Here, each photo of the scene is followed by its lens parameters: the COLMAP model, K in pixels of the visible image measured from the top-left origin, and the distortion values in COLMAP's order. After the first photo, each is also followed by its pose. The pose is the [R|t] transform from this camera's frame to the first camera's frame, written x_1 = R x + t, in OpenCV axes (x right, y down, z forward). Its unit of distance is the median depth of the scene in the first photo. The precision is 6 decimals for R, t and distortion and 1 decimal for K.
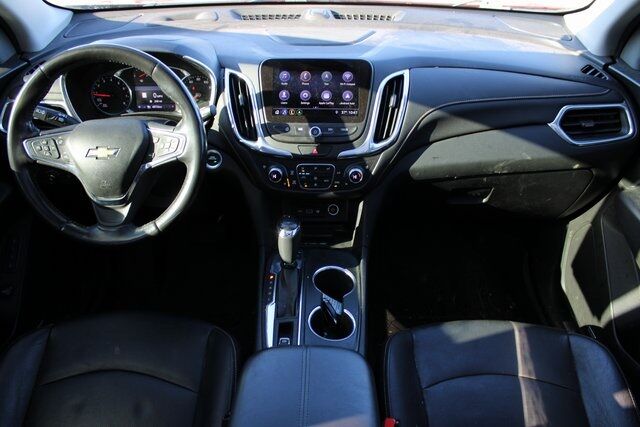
lens RADIAL K [[531.0, 0, 321.7], [0, 531.0, 211.5], [0, 0, 1]] dist [-0.115441, 0.021354]
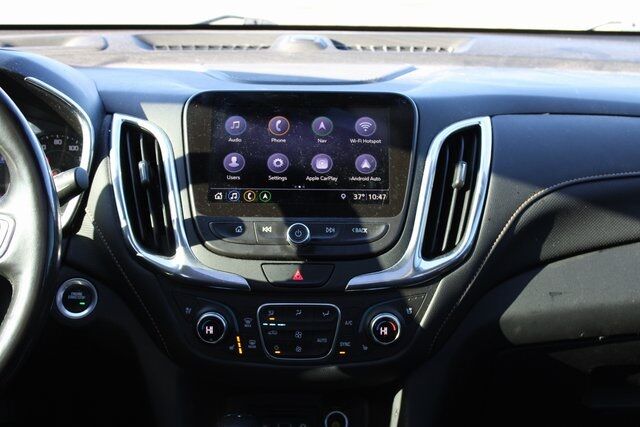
lens RADIAL K [[1009.8, 0, 324.5], [0, 1009.8, 215.4], [0, 0, 1]] dist [-0.022889, 0.000000]
pose [[0.999869, 0.002142, 0.016063, -0.003356], [0.002646, 0.956348, -0.292217, 0.094525], [-0.015987, 0.292221, 0.956217, 0.131796]]
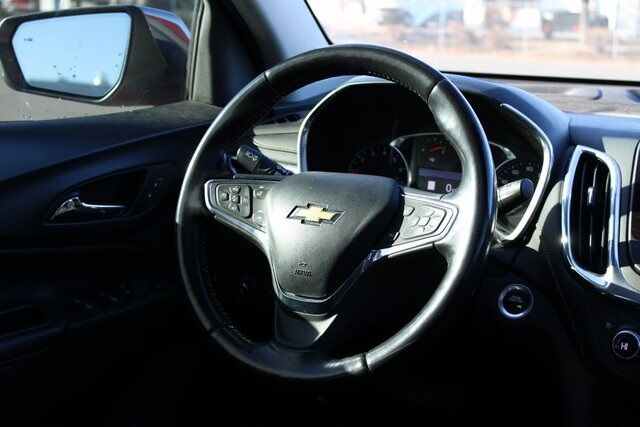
lens RADIAL K [[1009.8, 0, 323.2], [0, 1009.8, 214.0], [0, 0, 1]] dist [-0.022889, 0.000000]
pose [[0.856498, 0.121520, -0.501641, 0.123605], [-0.302152, 0.906003, -0.296418, 0.181563], [0.418468, 0.405453, 0.812707, 0.081998]]
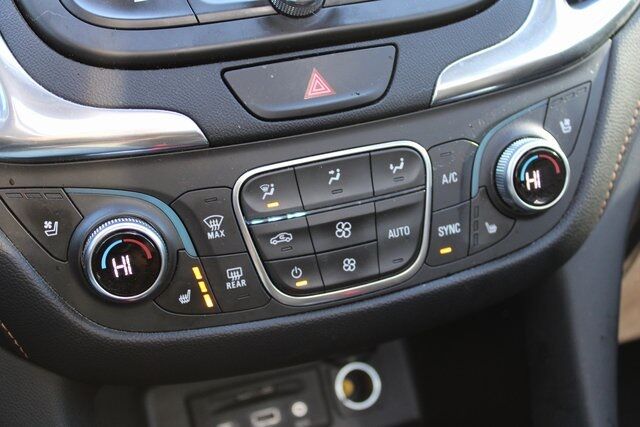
lens RADIAL K [[960.6, 0, 320.3], [0, 960.6, 212.9], [0, 0, 1]] dist [-0.135324, 0.000000]
pose [[0.941770, -0.201367, 0.269298, -0.108680], [0.243813, 0.960455, -0.134469, -0.025614], [-0.231571, 0.192297, 0.953623, 0.683017]]
